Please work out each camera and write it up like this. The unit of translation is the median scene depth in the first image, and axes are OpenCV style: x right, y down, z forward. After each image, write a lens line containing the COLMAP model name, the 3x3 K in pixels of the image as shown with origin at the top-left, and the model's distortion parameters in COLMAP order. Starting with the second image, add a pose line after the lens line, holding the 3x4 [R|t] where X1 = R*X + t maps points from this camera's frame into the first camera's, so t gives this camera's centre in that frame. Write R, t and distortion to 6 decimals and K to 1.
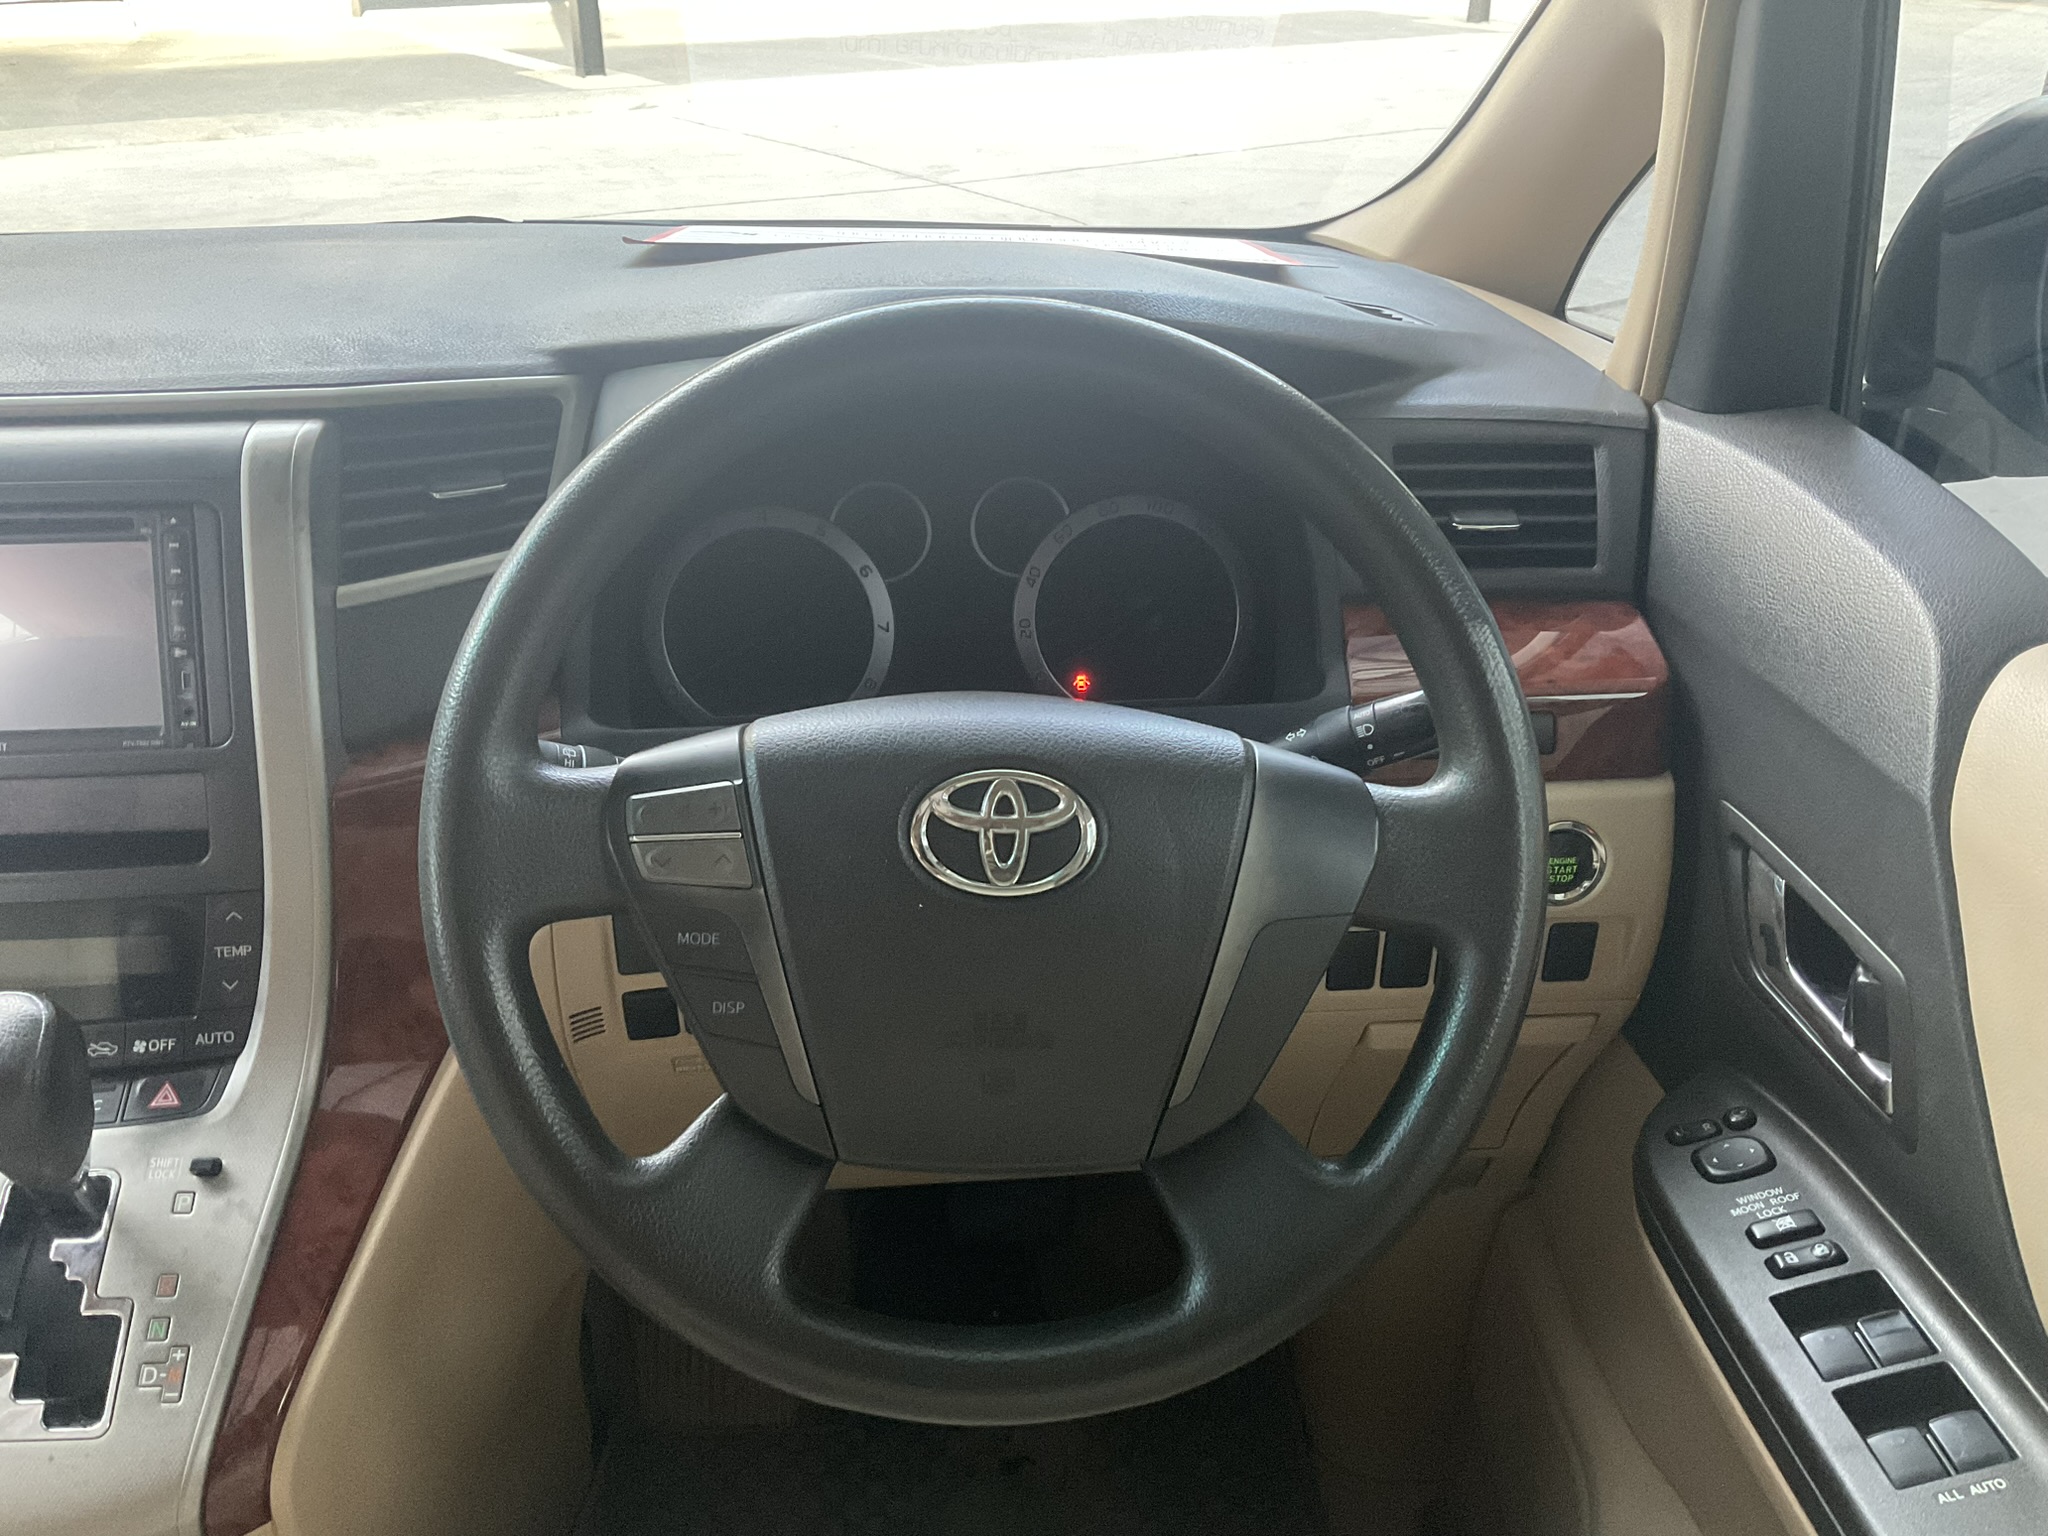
lens RADIAL K [[1710.3, 0, 1010.5], [0, 1710.3, 785.0], [0, 0, 1]] dist [0.060779, -0.099792]
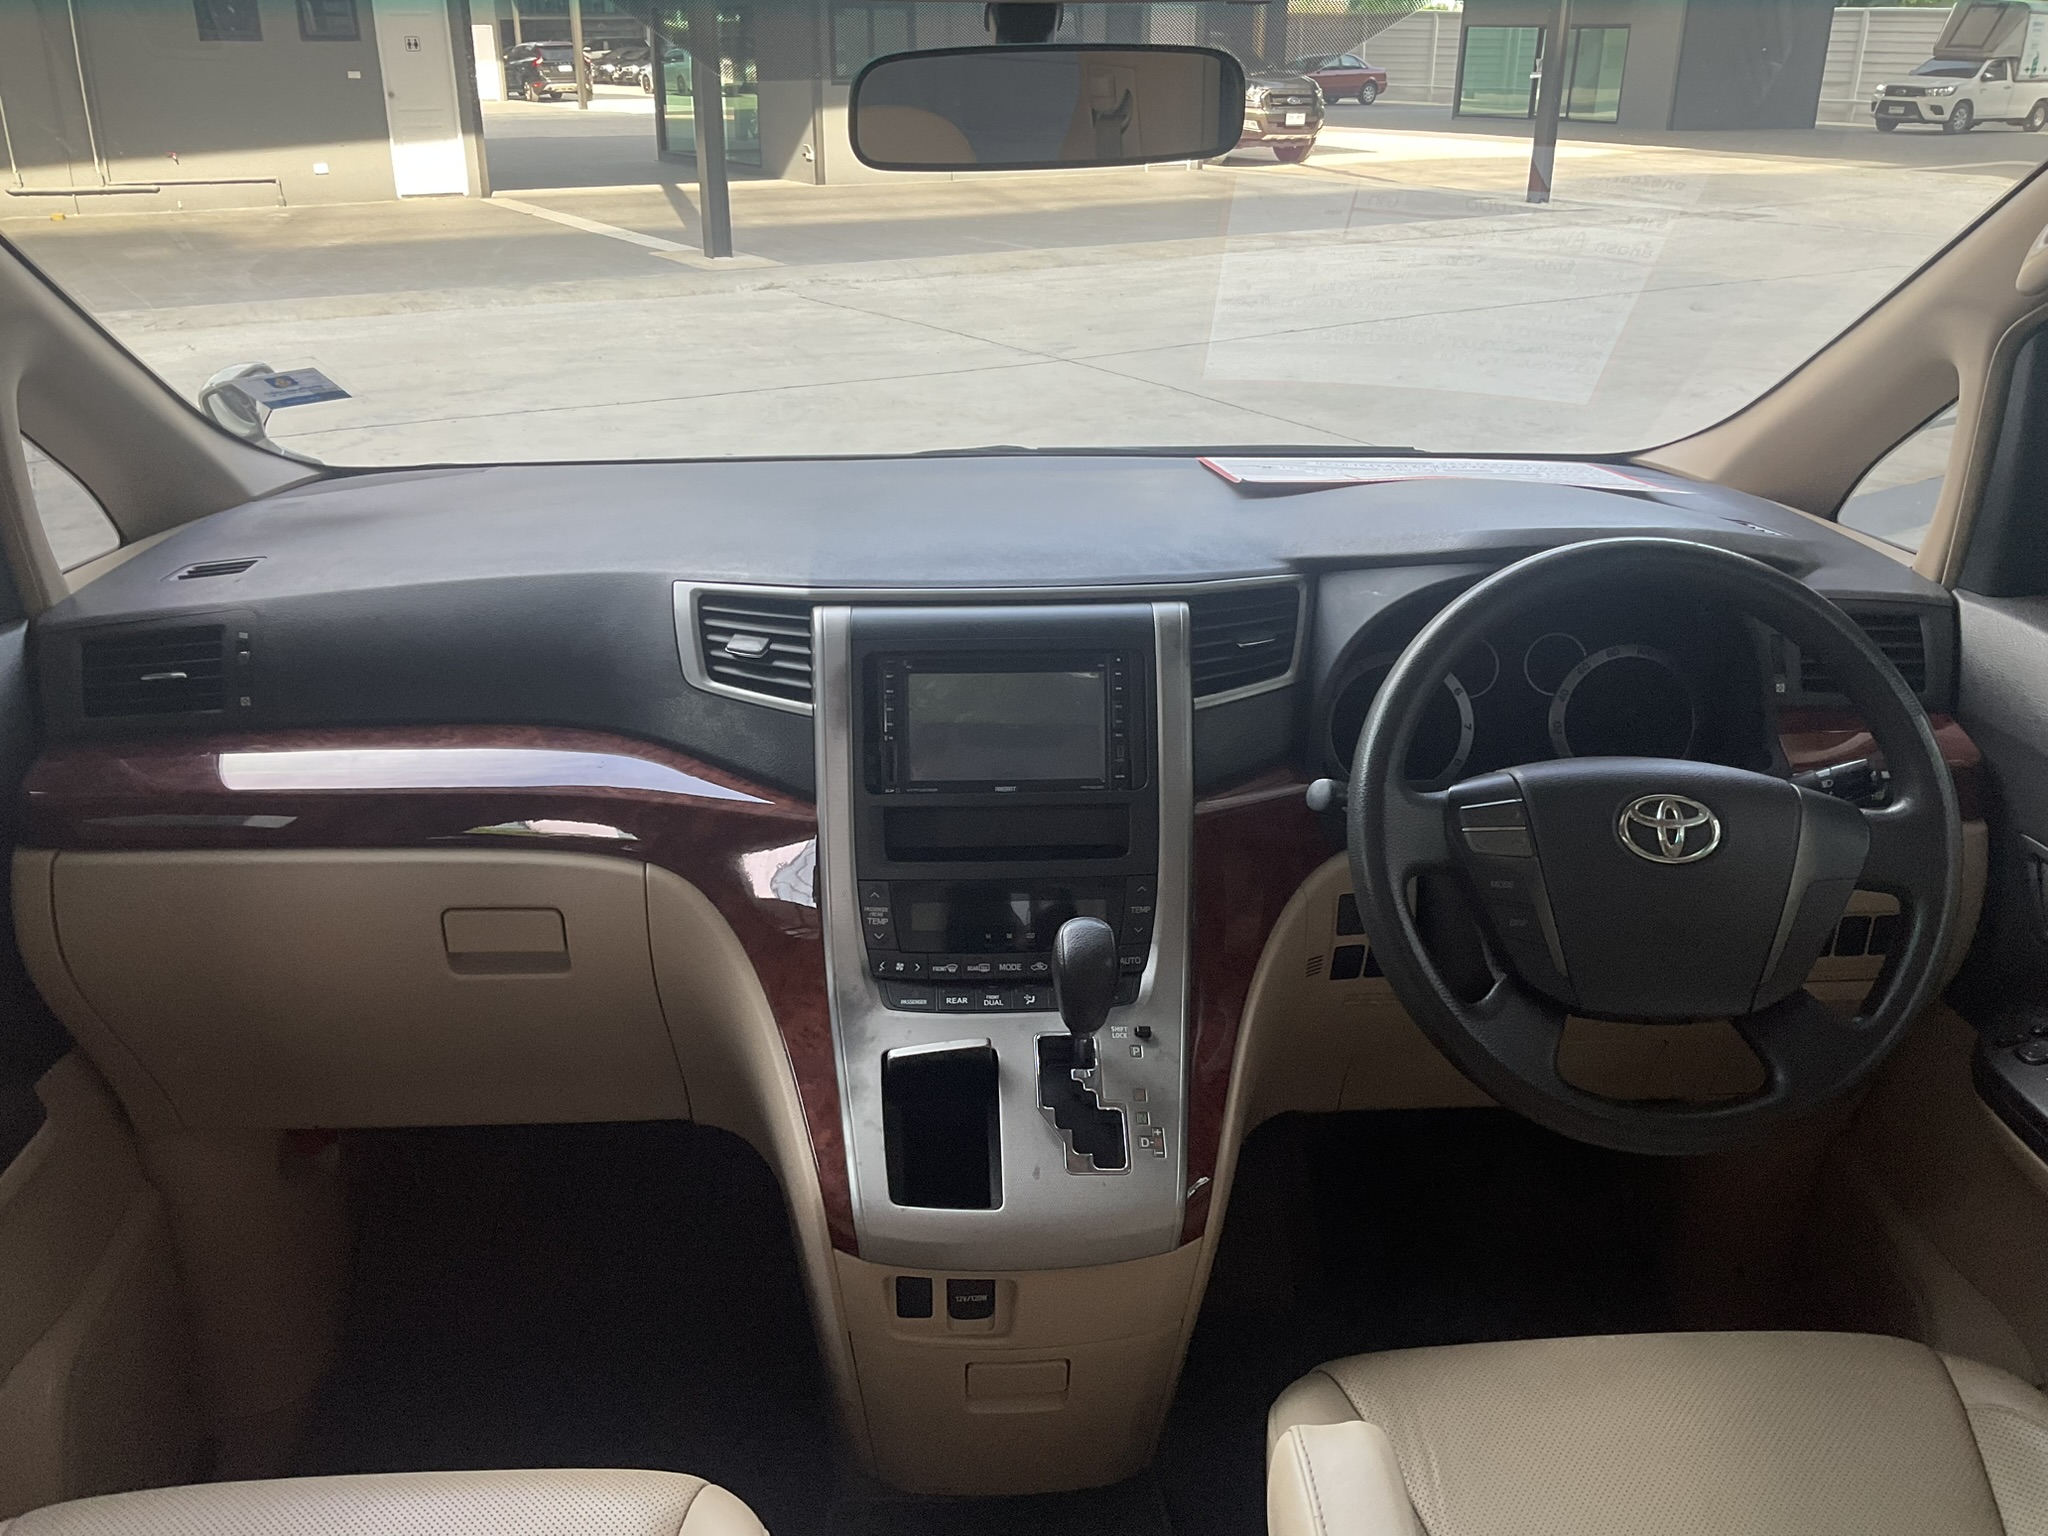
lens RADIAL K [[1697.0, 0, 1013.4], [0, 1697.0, 769.0], [0, 0, 1]] dist [0.106480, -0.211051]
pose [[0.999641, 0.006841, -0.025893, -0.527066], [-0.009187, 0.995755, -0.091582, 0.111692], [0.025157, 0.091787, 0.995461, -0.680625]]
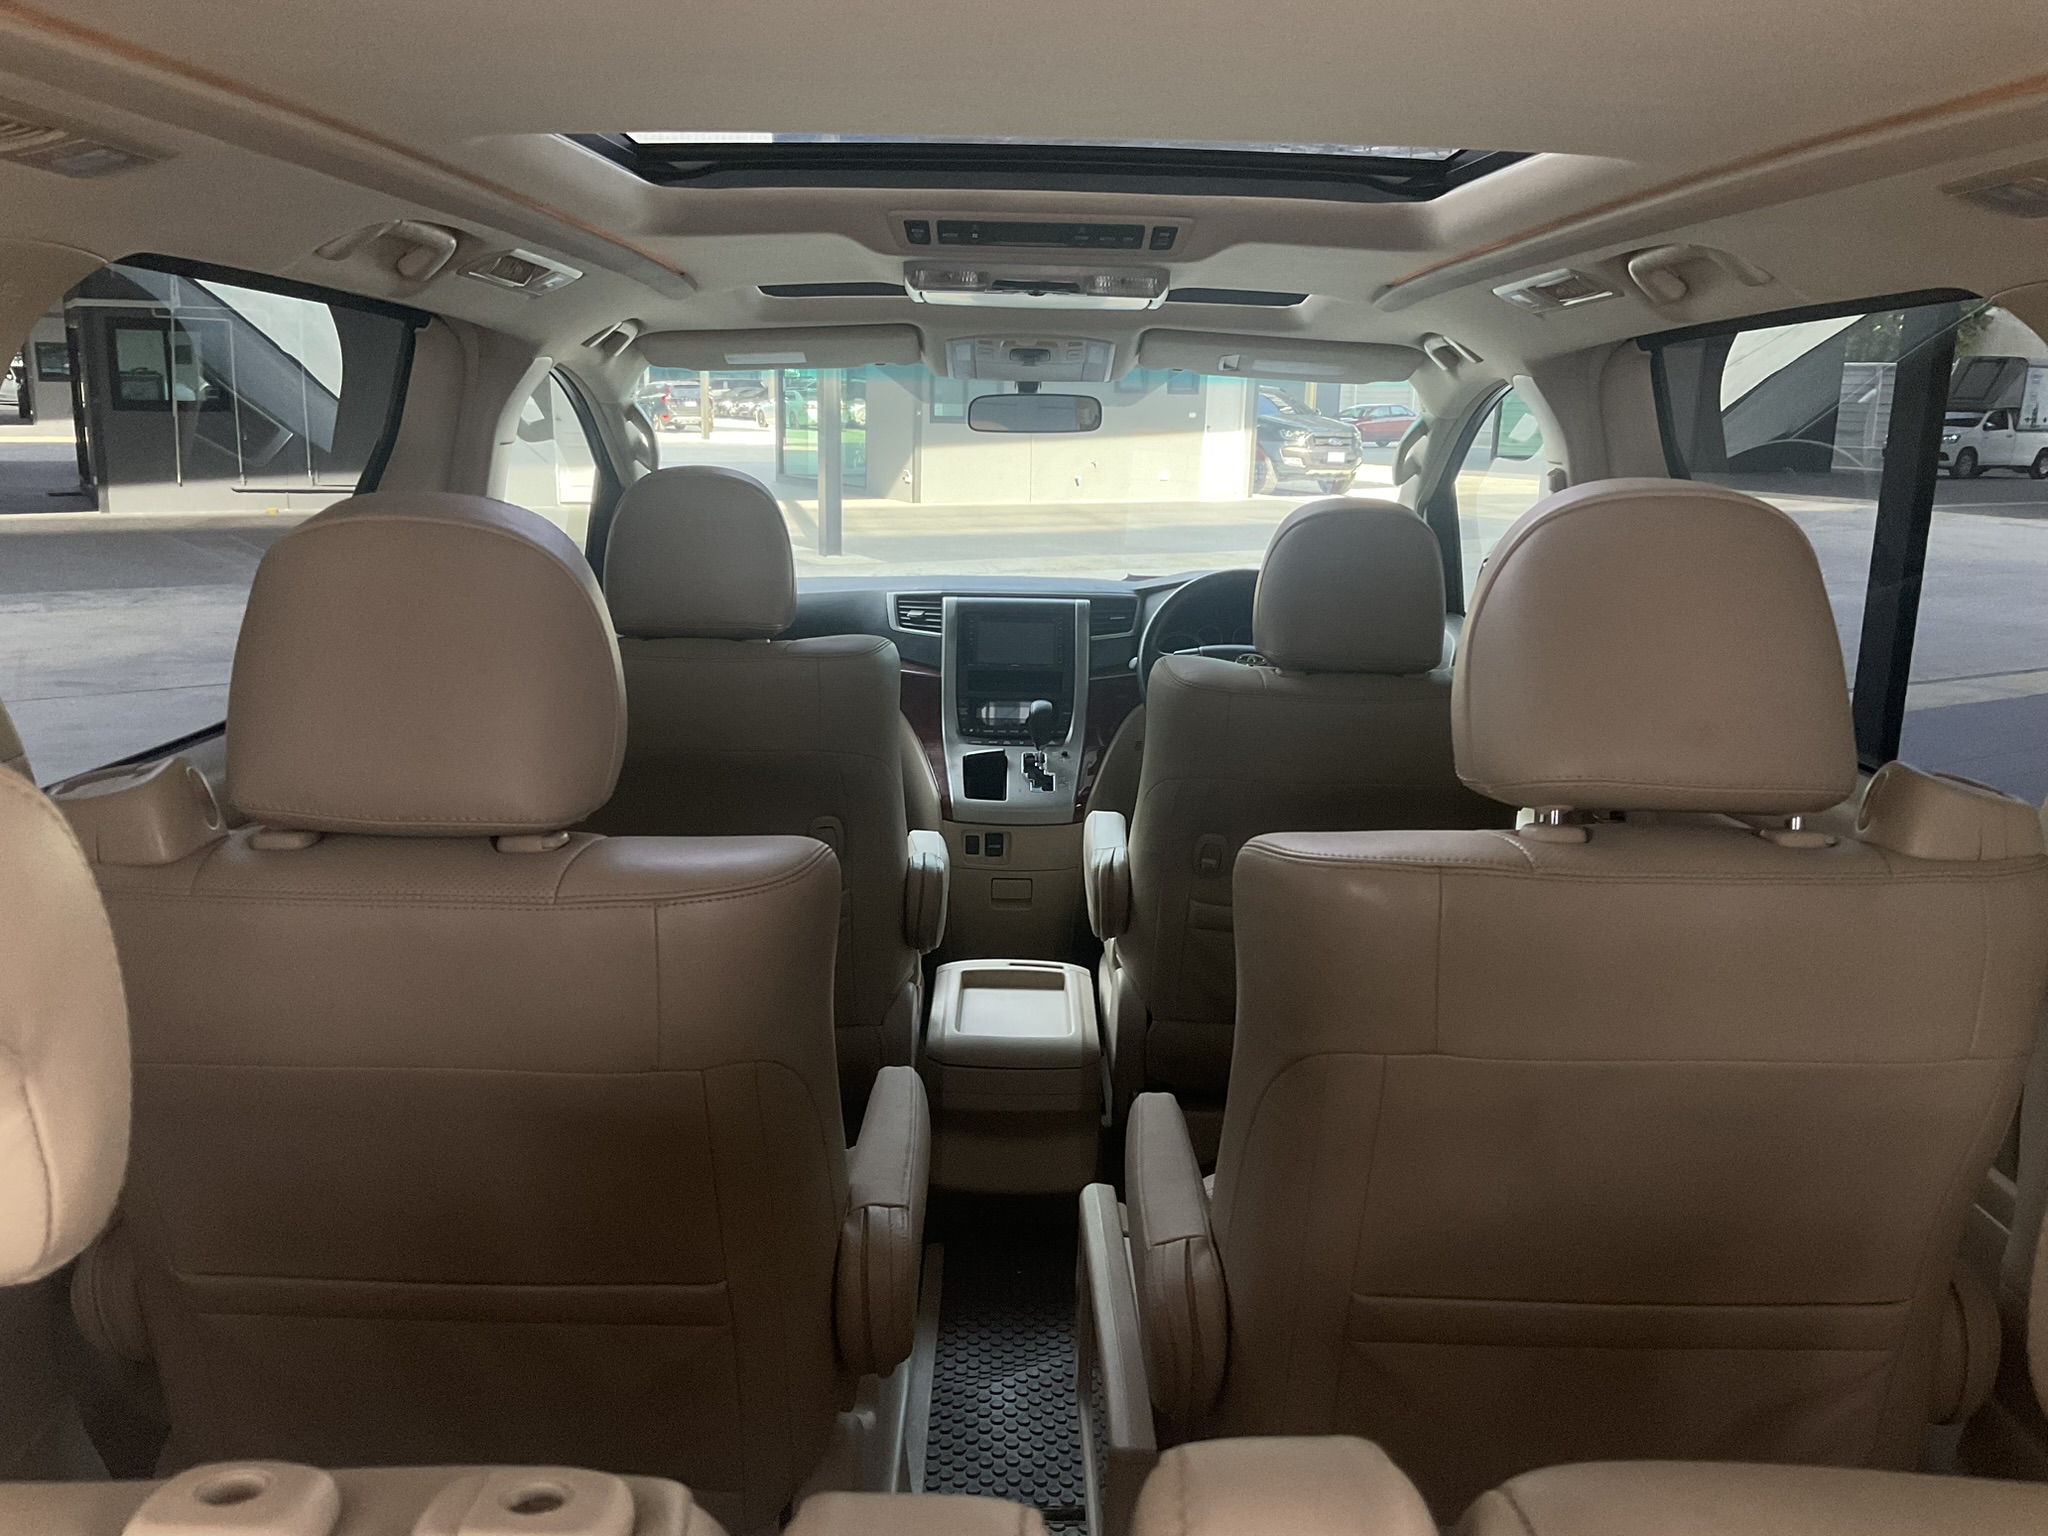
lens RADIAL K [[1697.4, 0, 1024.0], [0, 1697.4, 768.0], [0, 0, 1]] dist [0.058956, -0.087747]
pose [[0.997566, 0.027723, -0.063984, -0.274887], [-0.043932, 0.962435, -0.267934, 1.367300], [0.054152, 0.270093, 0.961310, -3.051911]]
